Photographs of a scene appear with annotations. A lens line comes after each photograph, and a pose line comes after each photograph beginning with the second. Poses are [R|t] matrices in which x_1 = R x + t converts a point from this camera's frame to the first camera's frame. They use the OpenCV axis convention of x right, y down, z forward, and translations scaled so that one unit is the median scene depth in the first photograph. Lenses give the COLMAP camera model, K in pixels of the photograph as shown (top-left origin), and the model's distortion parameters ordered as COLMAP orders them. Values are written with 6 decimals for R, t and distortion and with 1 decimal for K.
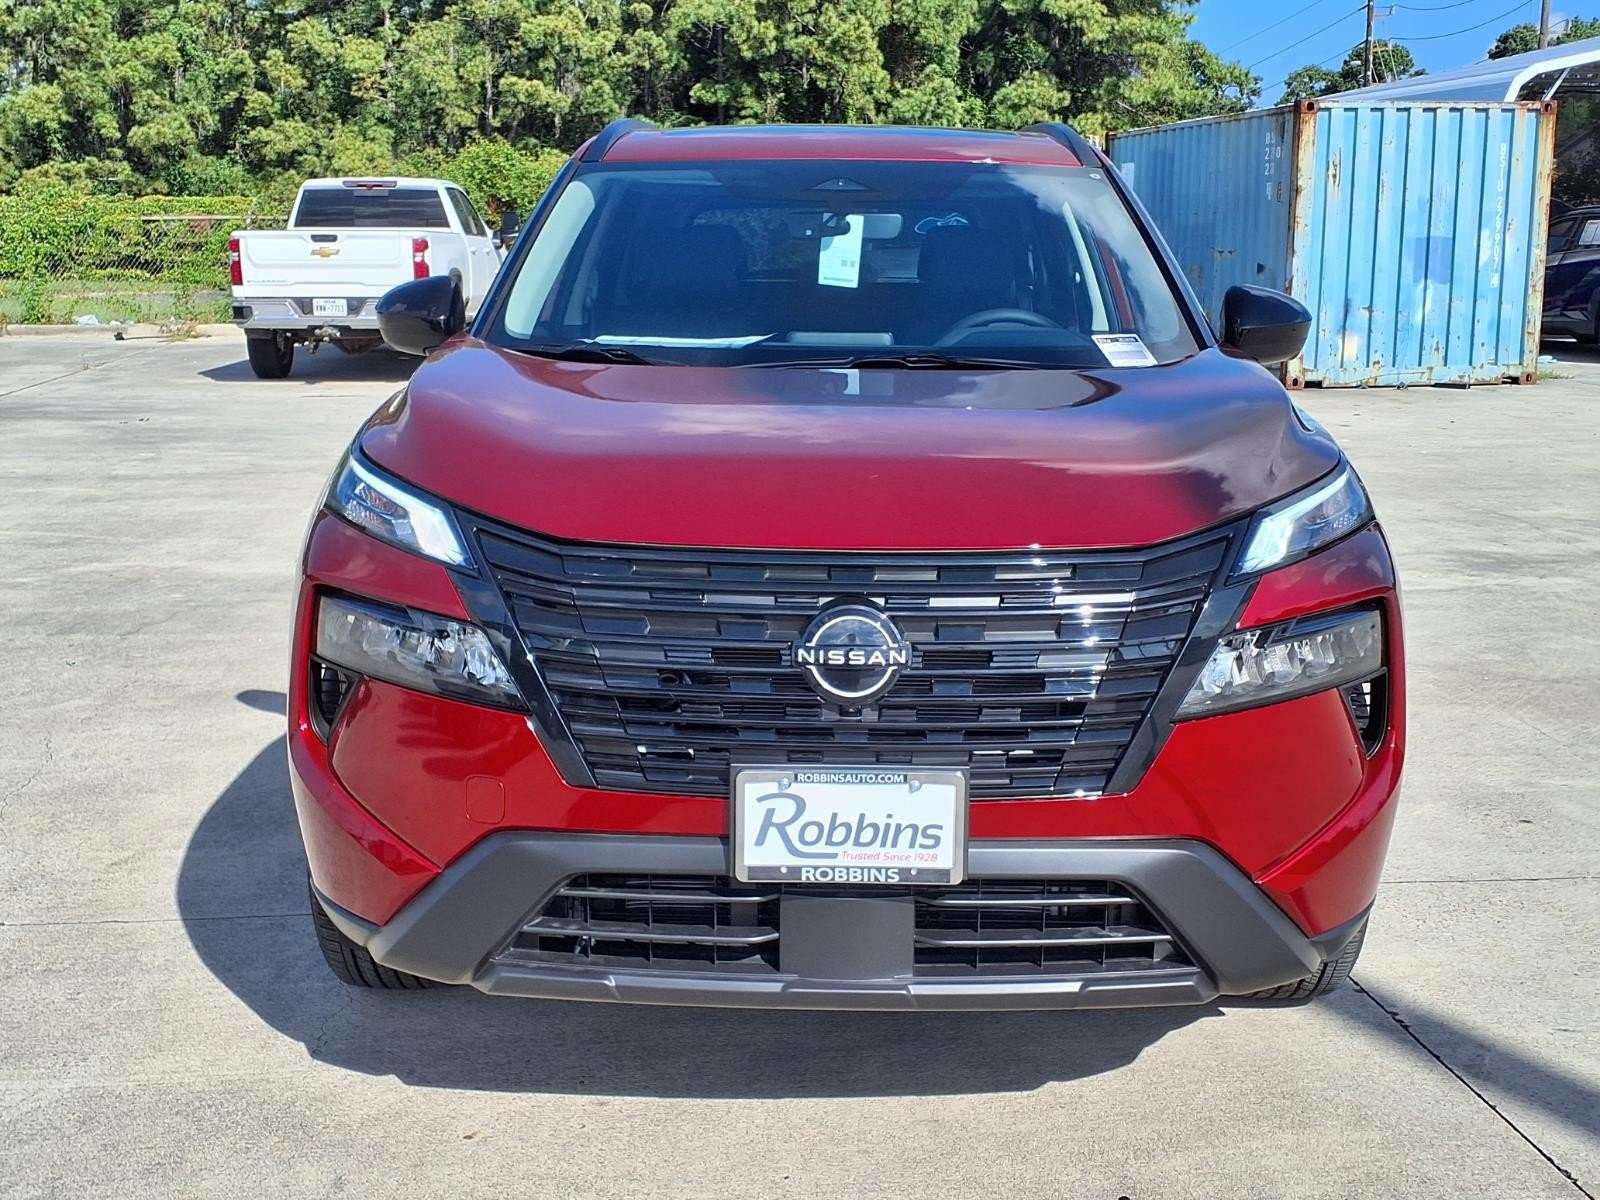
lens RADIAL K [[1859.2, 0, 800.0], [0, 1859.2, 600.0], [0, 0, 1]] dist [0.080397, -0.169013]
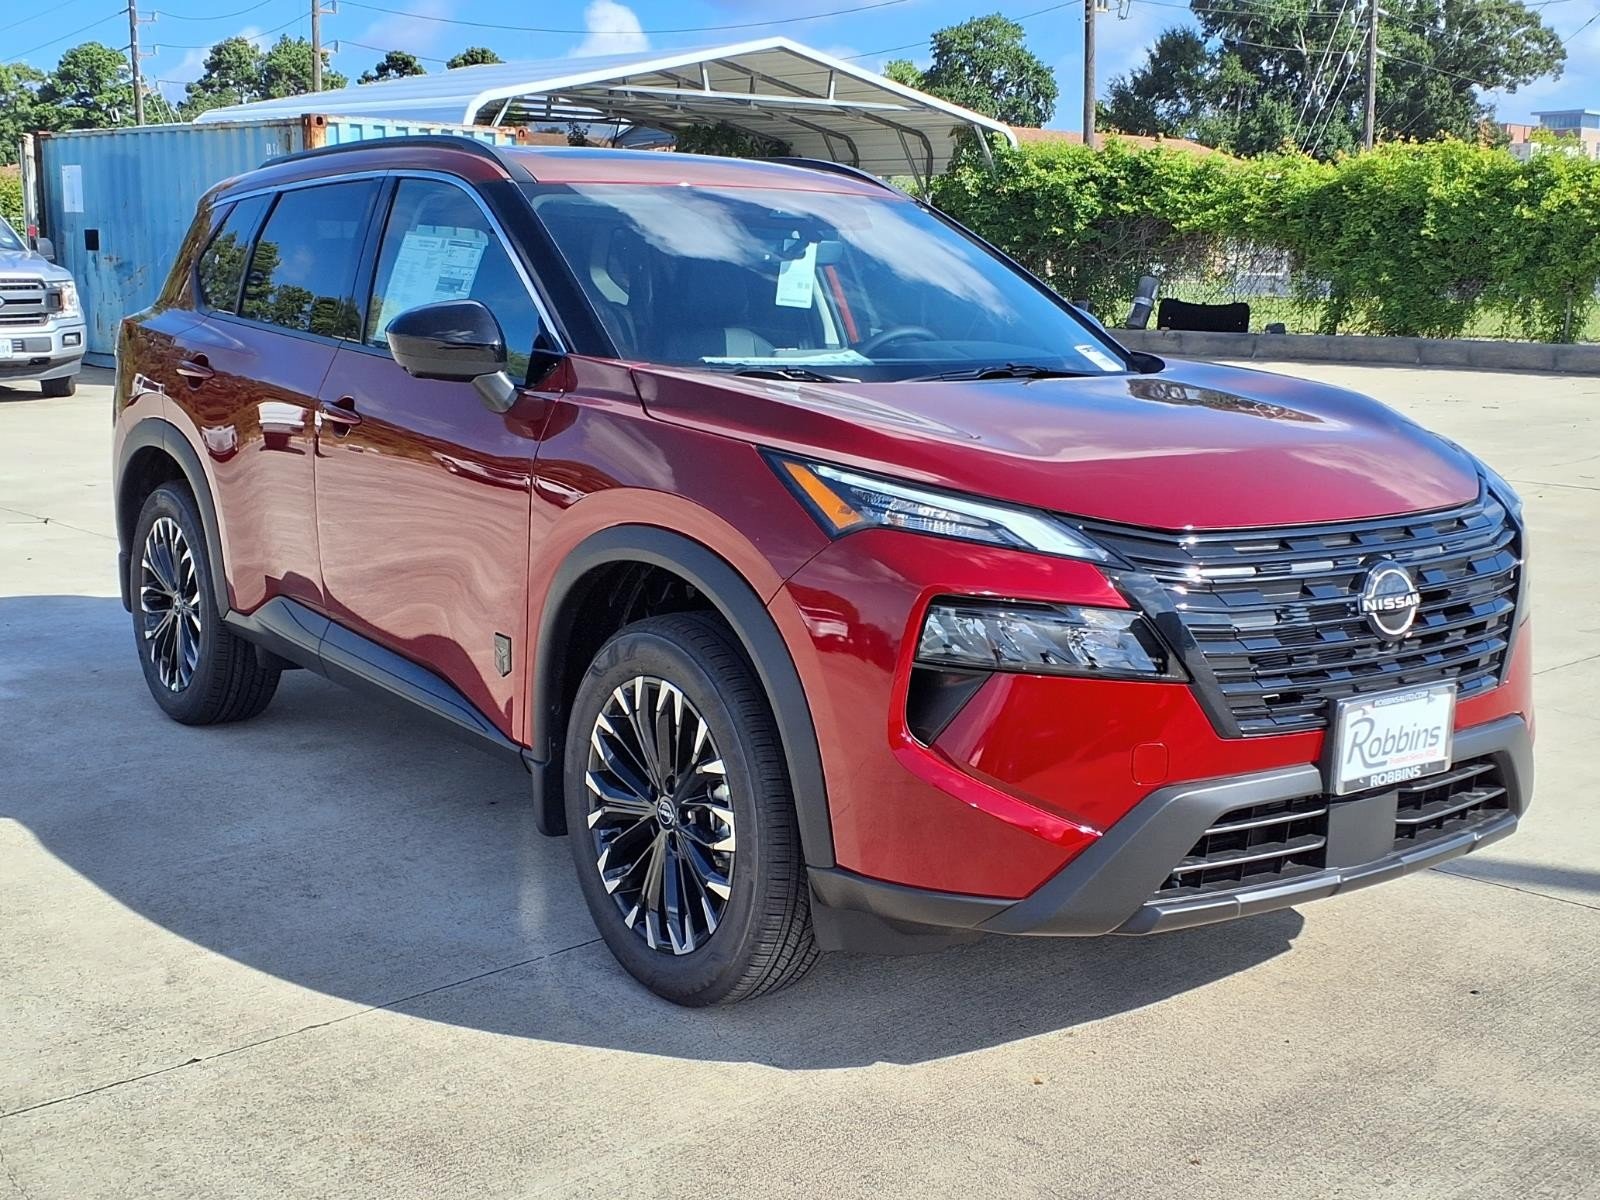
lens RADIAL K [[1859.2, 0, 800.0], [0, 1859.2, 600.0], [0, 0, 1]] dist [0.080397, -0.169013]
pose [[0.807267, -0.100700, 0.581532, -1.017018], [0.102907, 0.994259, 0.029316, -0.048879], [-0.581146, 0.036178, 0.812995, 0.199654]]
